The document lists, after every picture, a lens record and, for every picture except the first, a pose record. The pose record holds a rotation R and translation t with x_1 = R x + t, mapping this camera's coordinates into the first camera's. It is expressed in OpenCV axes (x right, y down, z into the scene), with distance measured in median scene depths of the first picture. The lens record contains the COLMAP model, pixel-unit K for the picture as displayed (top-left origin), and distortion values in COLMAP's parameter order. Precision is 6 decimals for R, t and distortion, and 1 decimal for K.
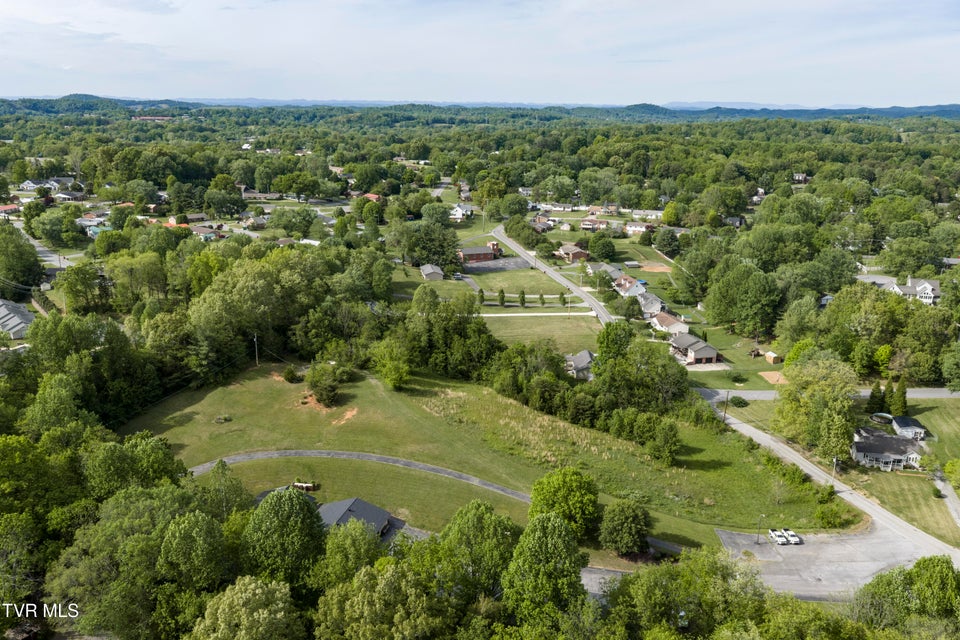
lens RADIAL K [[792.9, 0, 480.4], [0, 792.9, 316.7], [0, 0, 1]] dist [0.018712, -0.028438]
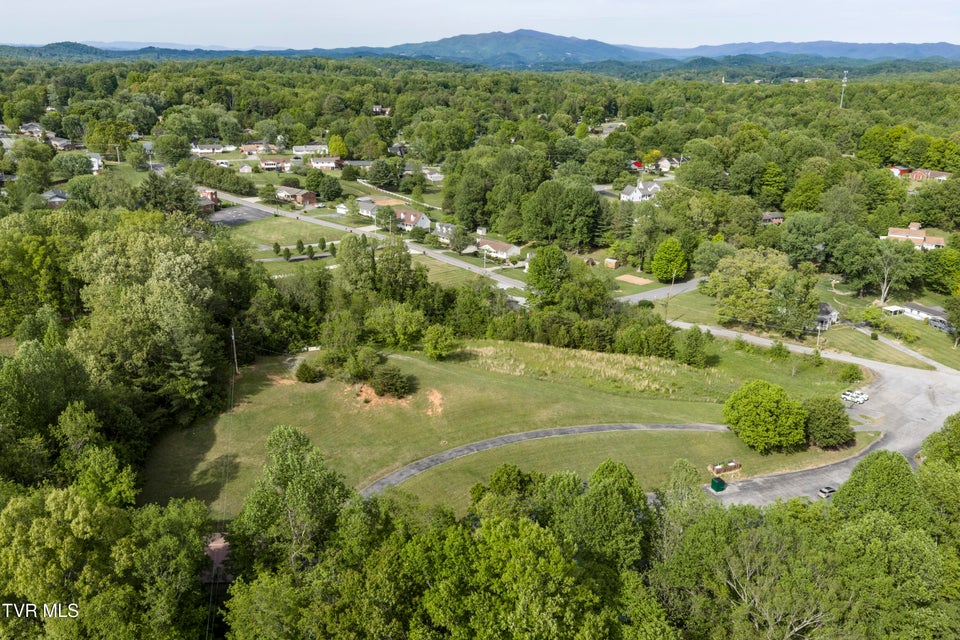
lens RADIAL K [[792.9, 0, 482.9], [0, 792.9, 319.5], [0, 0, 1]] dist [0.018712, -0.028438]
pose [[0.789596, -0.193451, 0.582336, -0.314477], [0.151076, 0.981080, 0.121067, -0.023343], [-0.594739, -0.007617, 0.803883, 0.186885]]
